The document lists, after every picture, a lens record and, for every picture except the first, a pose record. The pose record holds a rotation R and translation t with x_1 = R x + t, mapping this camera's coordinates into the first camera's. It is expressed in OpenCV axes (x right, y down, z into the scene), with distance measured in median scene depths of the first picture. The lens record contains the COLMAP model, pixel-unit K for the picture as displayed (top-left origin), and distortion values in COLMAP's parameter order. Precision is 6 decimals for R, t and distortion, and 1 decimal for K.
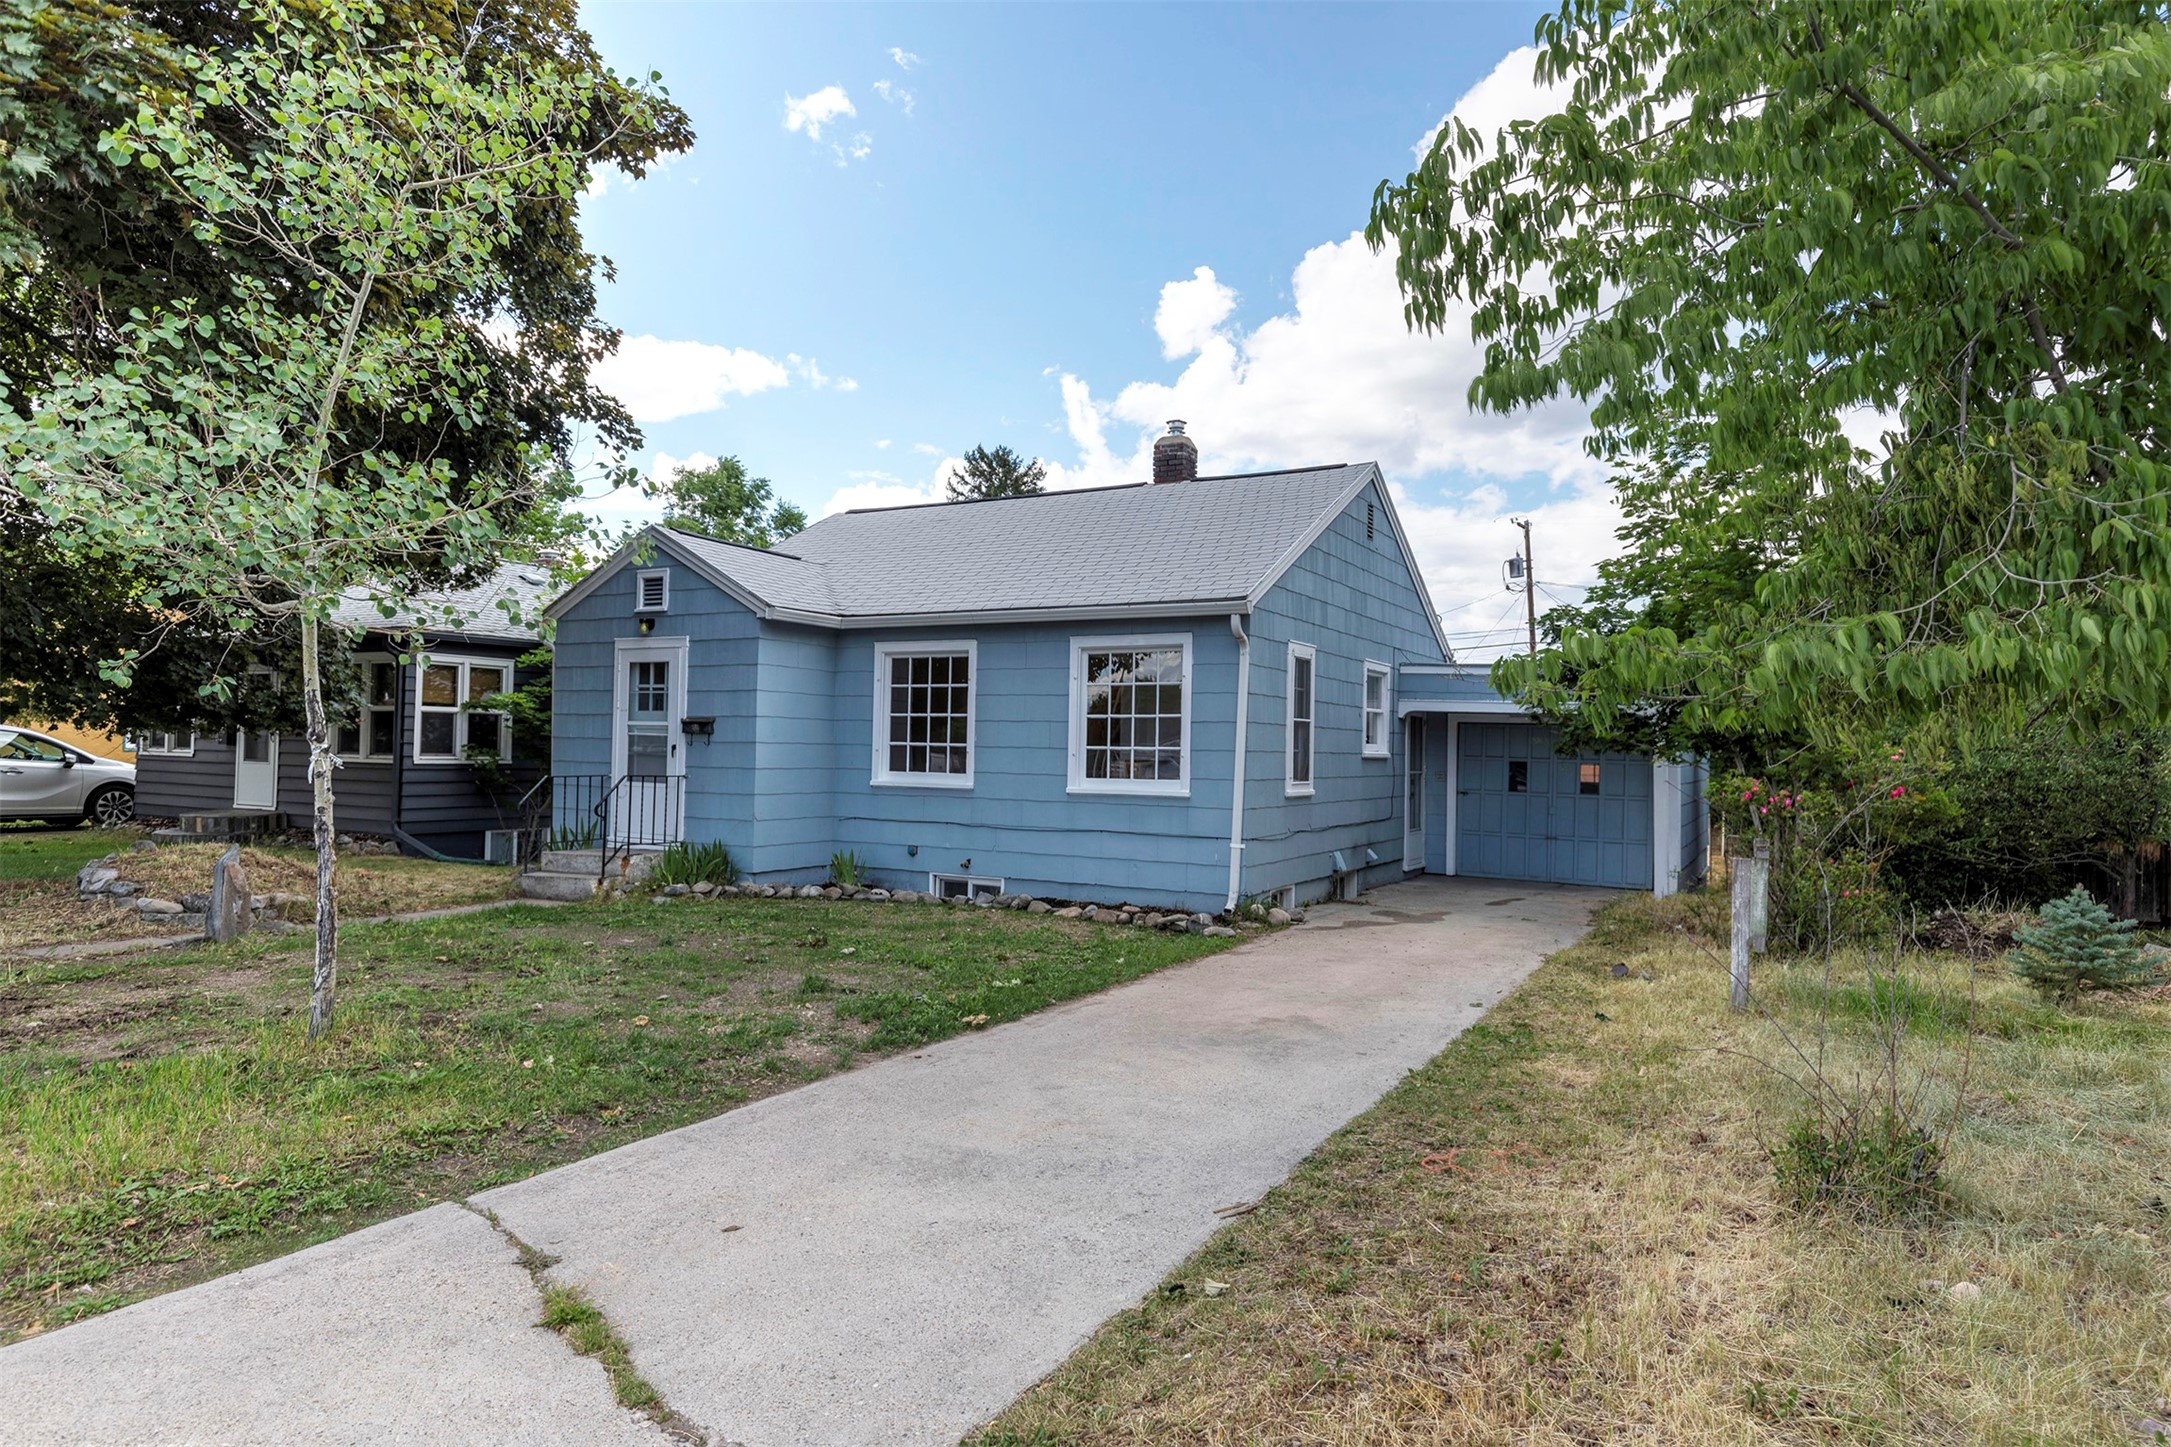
lens RADIAL K [[1382.6, 0, 1085.5], [0, 1382.6, 723.5], [0, 0, 1]] dist [-0.000334, -0.000089]
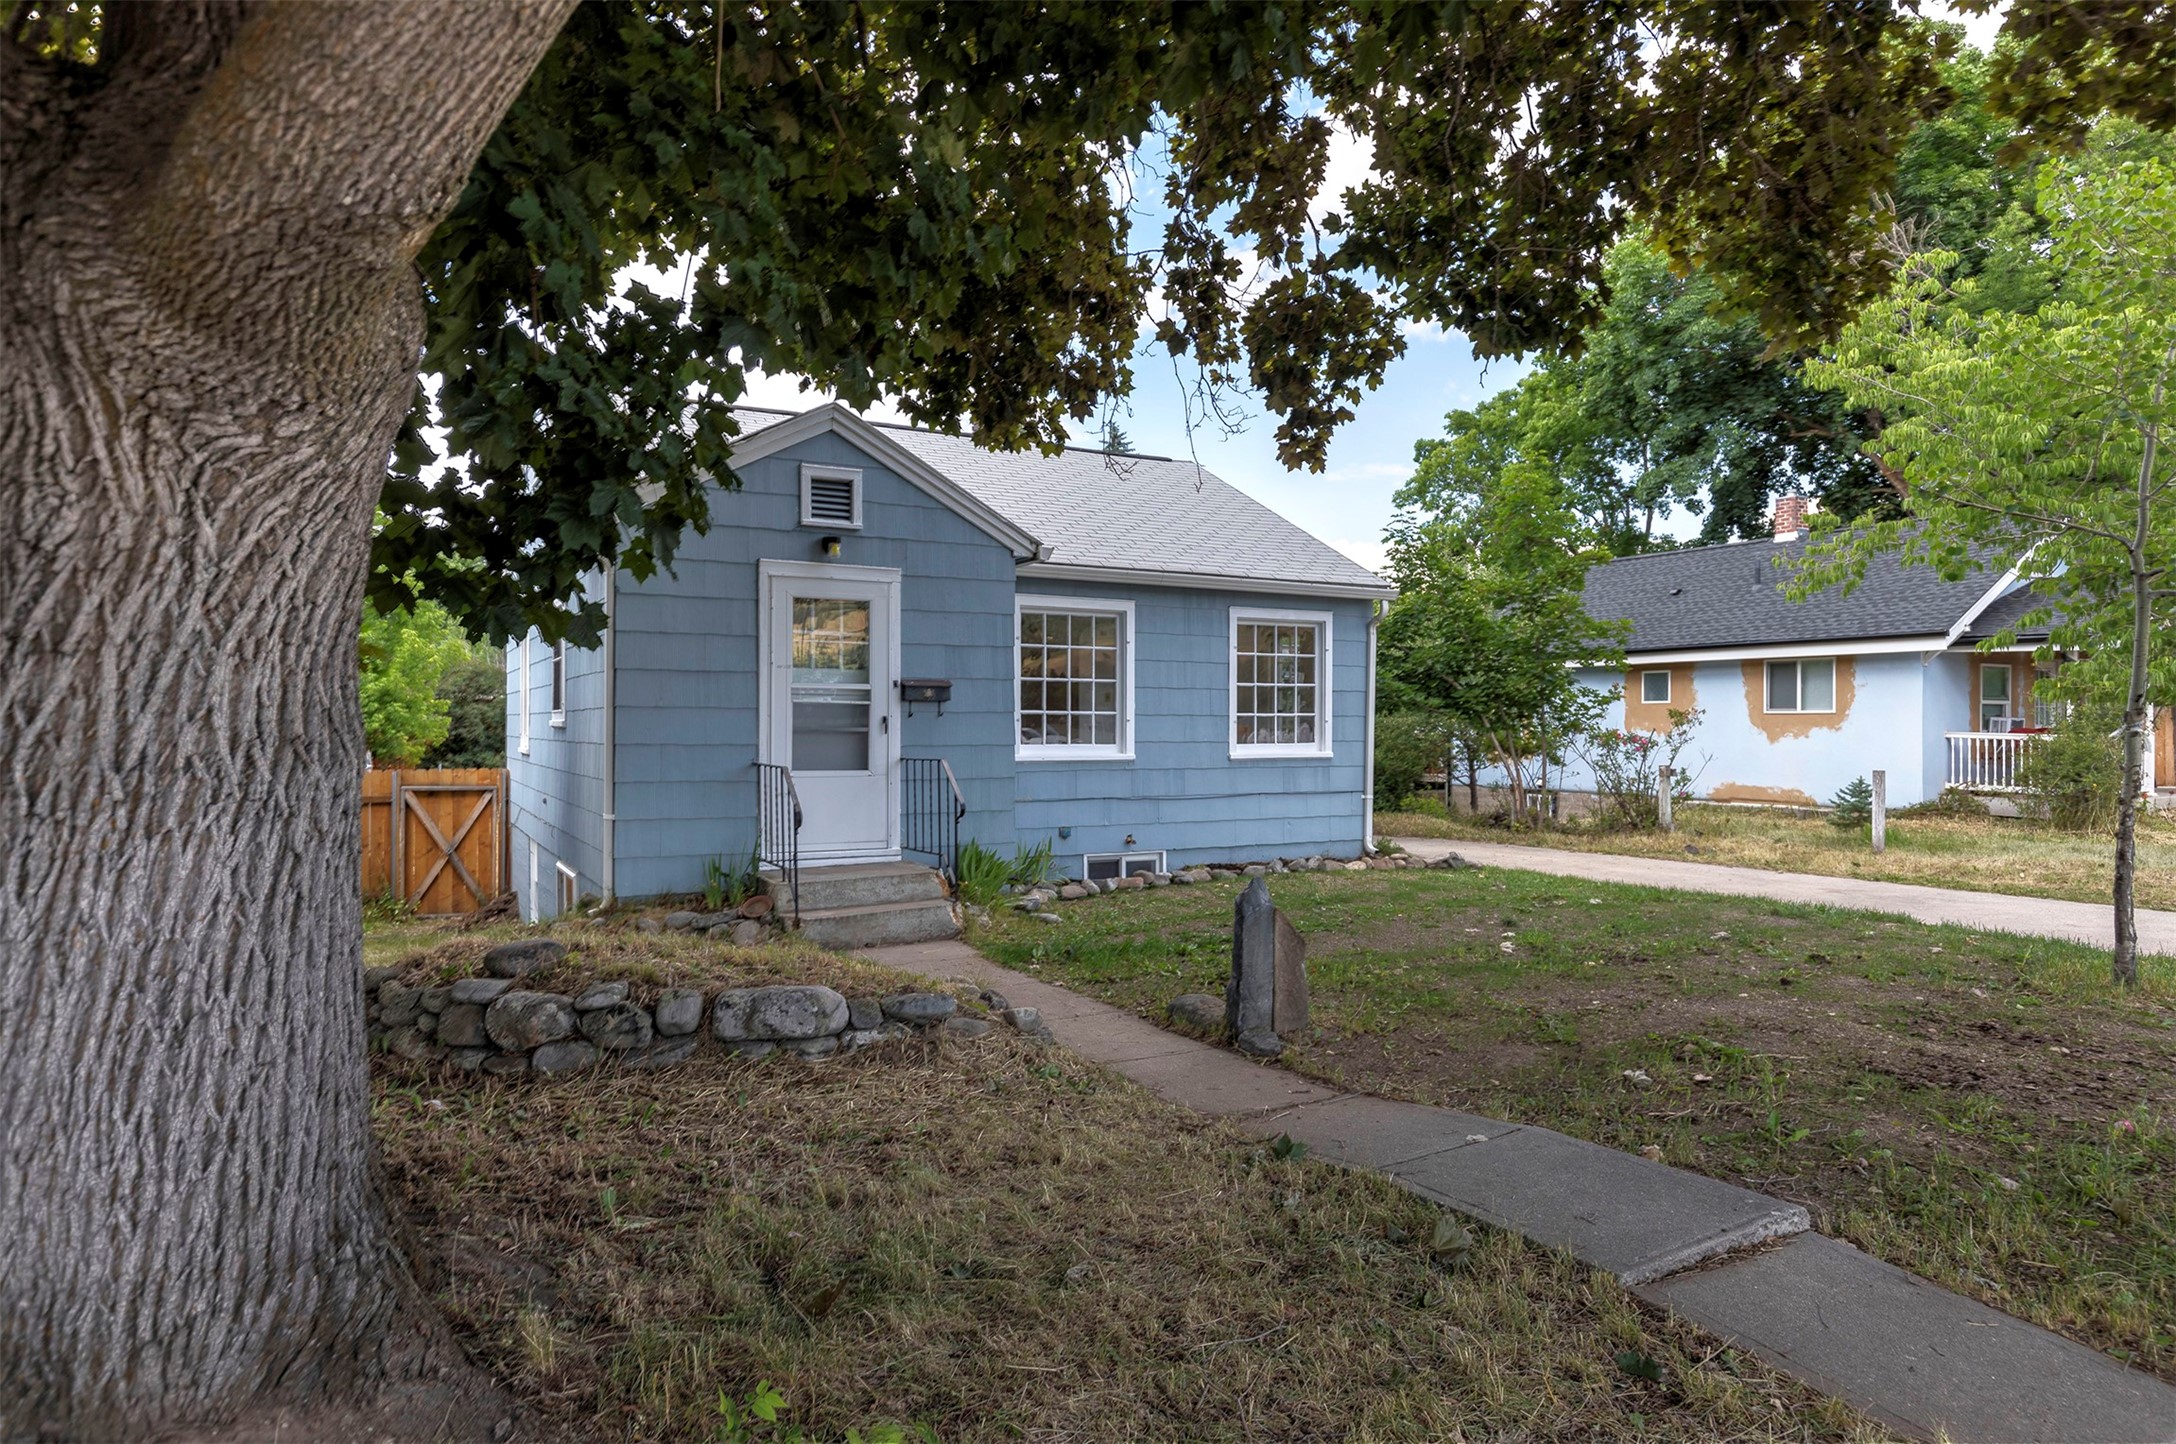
lens RADIAL K [[1385.8, 0, 1088.0], [0, 1385.8, 722.0], [0, 0, 1]] dist [-0.000334, -0.000089]
pose [[0.471465, -0.018149, 0.881698, -0.918219], [-0.018717, 0.999357, 0.030580, -0.006443], [-0.881686, -0.030920, 0.470822, 0.580137]]
